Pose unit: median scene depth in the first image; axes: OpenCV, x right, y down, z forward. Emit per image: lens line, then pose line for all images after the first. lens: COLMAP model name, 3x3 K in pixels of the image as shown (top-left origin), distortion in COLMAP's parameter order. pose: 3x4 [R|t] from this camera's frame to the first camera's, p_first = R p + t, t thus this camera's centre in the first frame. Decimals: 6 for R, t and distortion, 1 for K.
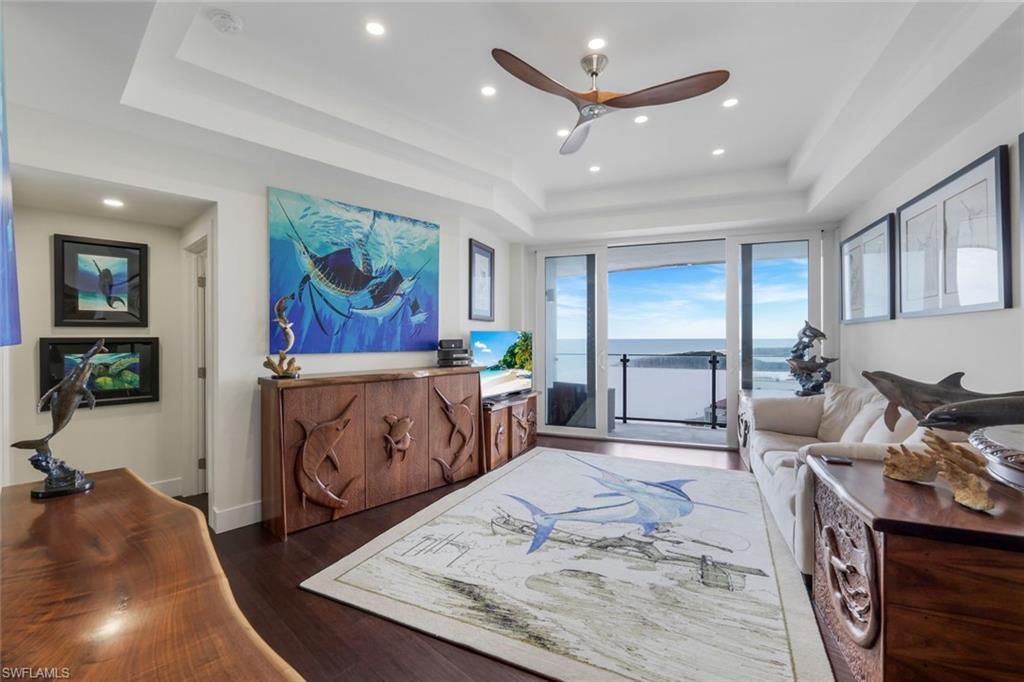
lens RADIAL K [[456.0, 0, 516.8], [0, 456.0, 336.8], [0, 0, 1]] dist [0.005630, 0.000286]
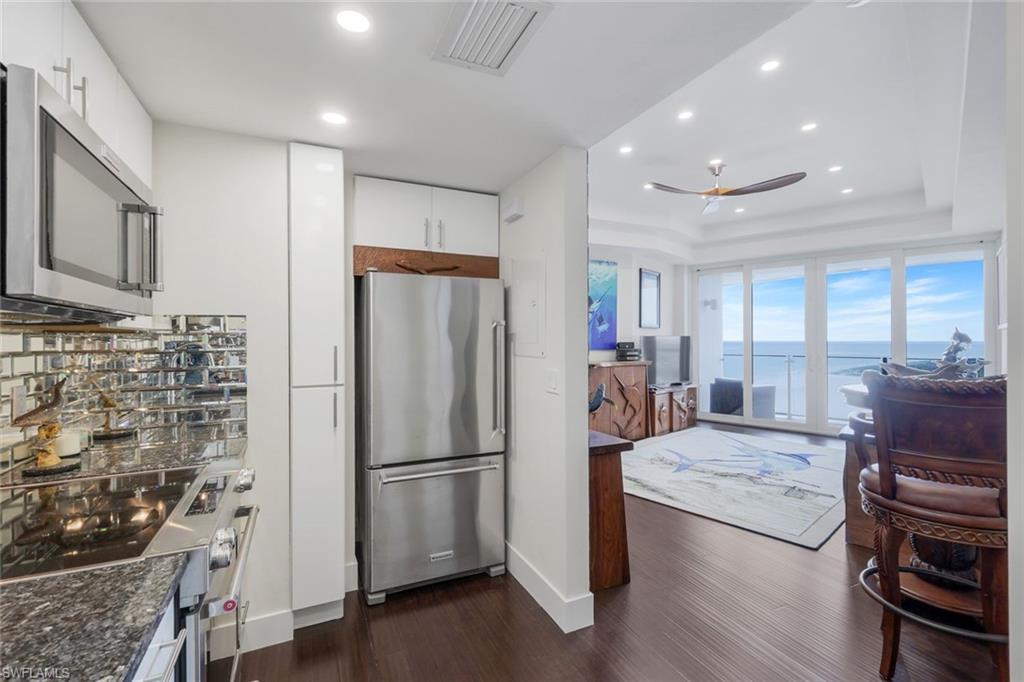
lens RADIAL K [[456.0, 0, 511.5], [0, 456.0, 337.4], [0, 0, 1]] dist [0.005630, 0.000286]
pose [[0.923274, -0.000786, -0.384141, 0.077697], [0.000076, 0.999998, -0.001864, -0.007259], [0.384142, 0.001691, 0.923273, -0.477861]]
